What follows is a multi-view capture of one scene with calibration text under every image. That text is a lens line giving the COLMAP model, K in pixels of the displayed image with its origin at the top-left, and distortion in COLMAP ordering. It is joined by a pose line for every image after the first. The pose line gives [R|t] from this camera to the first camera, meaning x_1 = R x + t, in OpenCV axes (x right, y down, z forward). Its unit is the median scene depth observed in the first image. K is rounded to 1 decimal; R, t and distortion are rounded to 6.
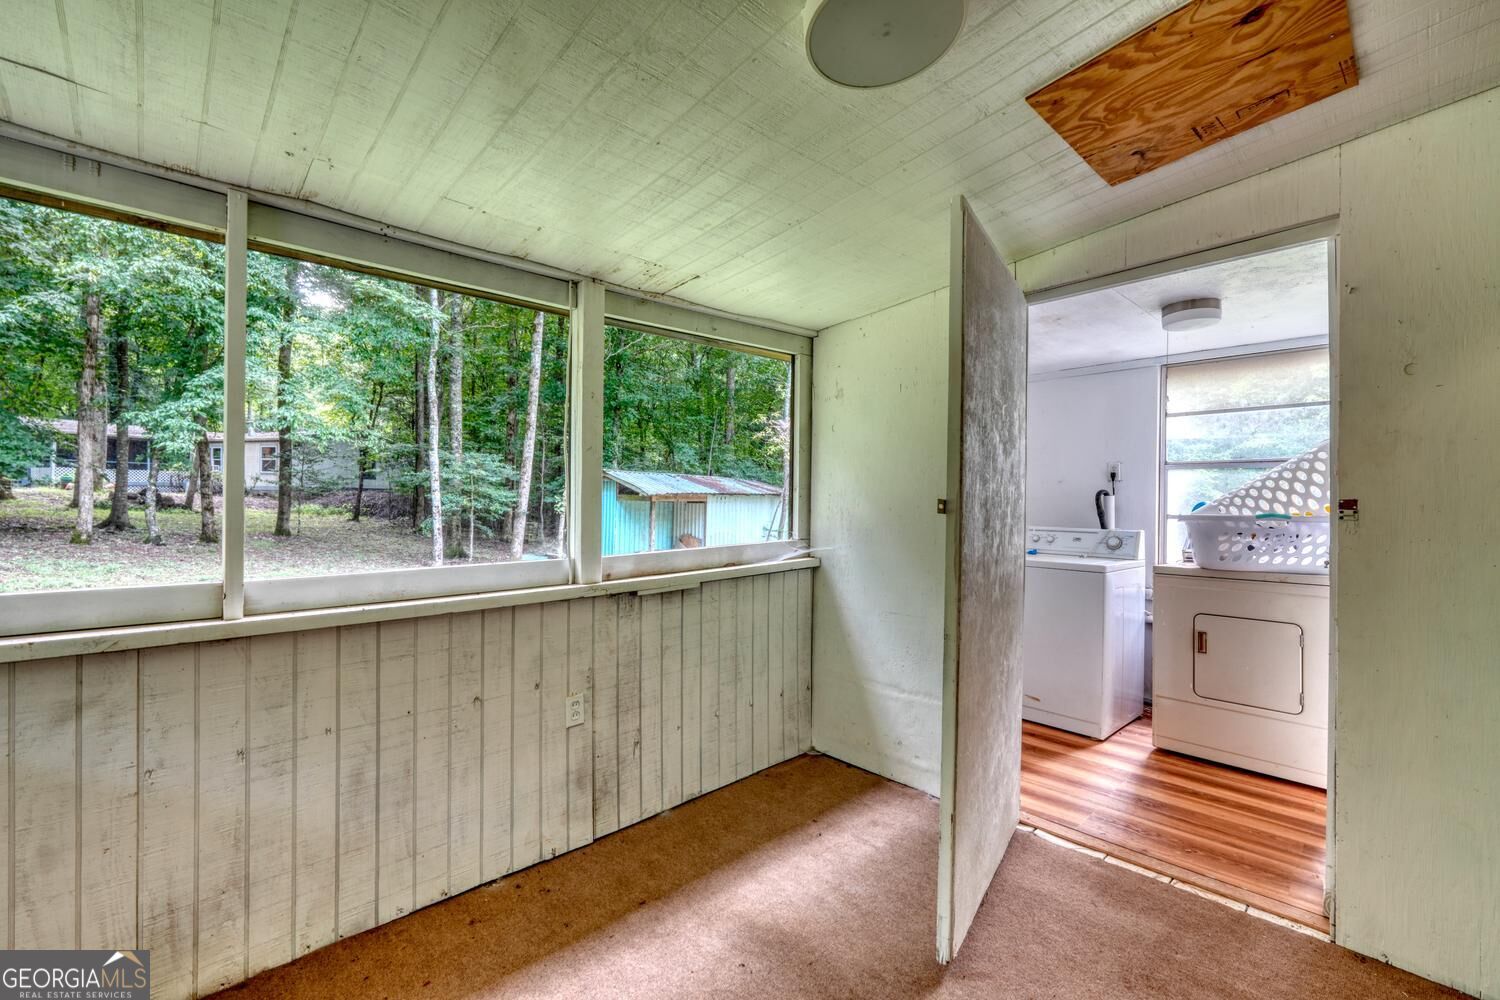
lens RADIAL K [[636.6, 0, 746.7], [0, 636.6, 498.1], [0, 0, 1]] dist [-0.006292, 0.003762]
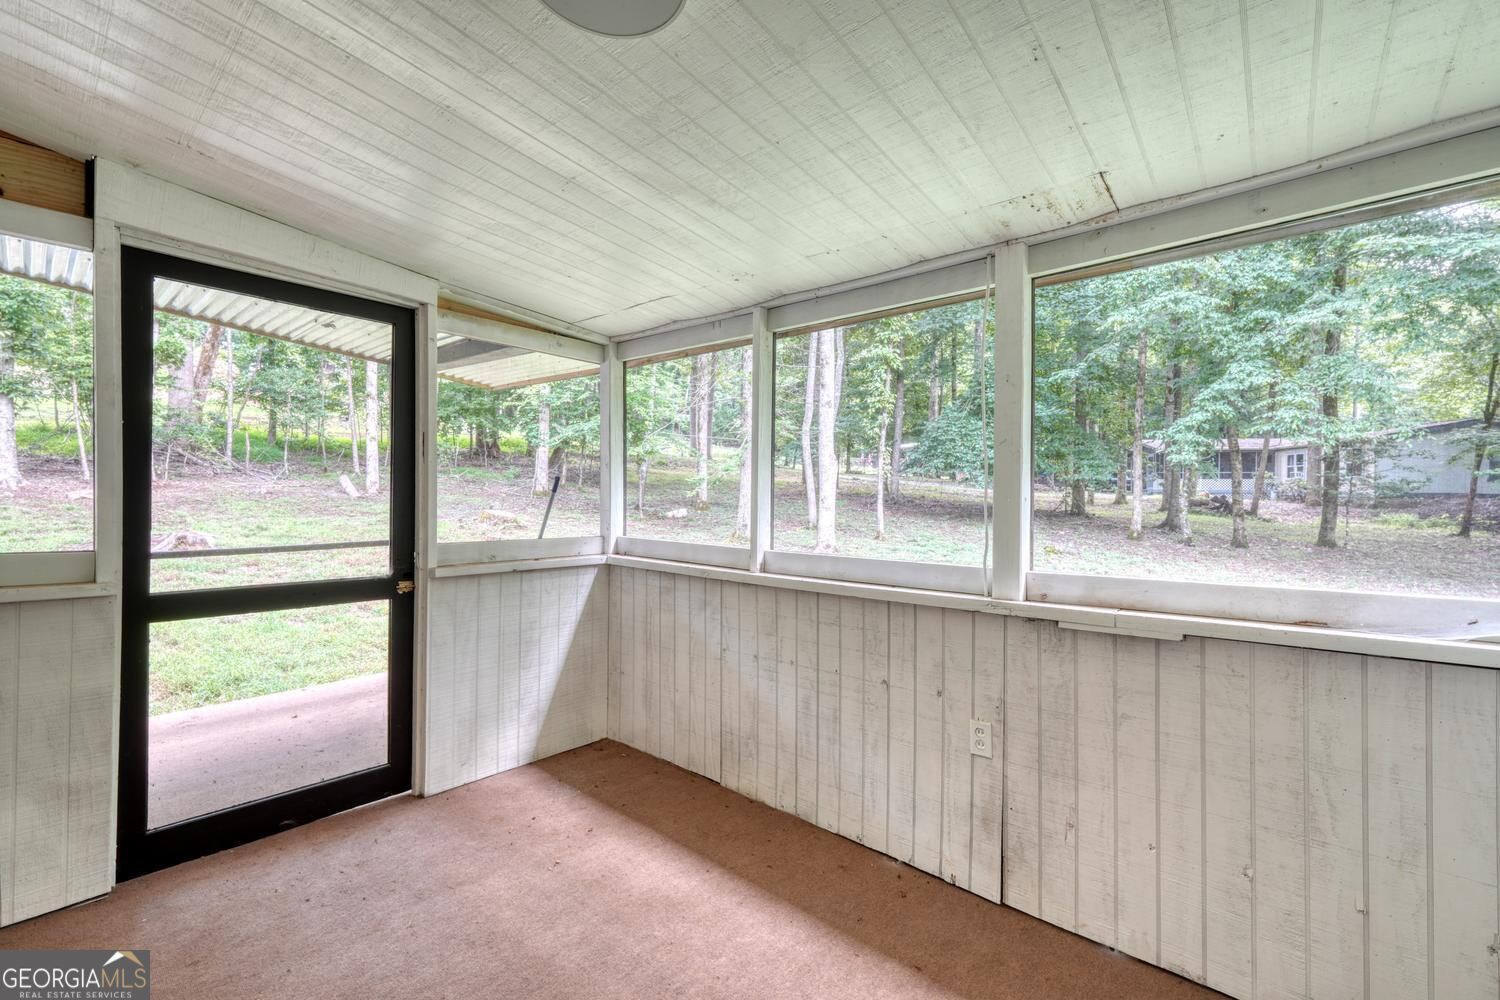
lens RADIAL K [[636.6, 0, 747.2], [0, 636.6, 497.0], [0, 0, 1]] dist [-0.006292, 0.003762]
pose [[0.113008, -0.003369, -0.993588, 0.549677], [-0.009978, 0.999940, -0.004525, 0.004058], [0.993544, 0.010426, 0.112967, 0.546966]]
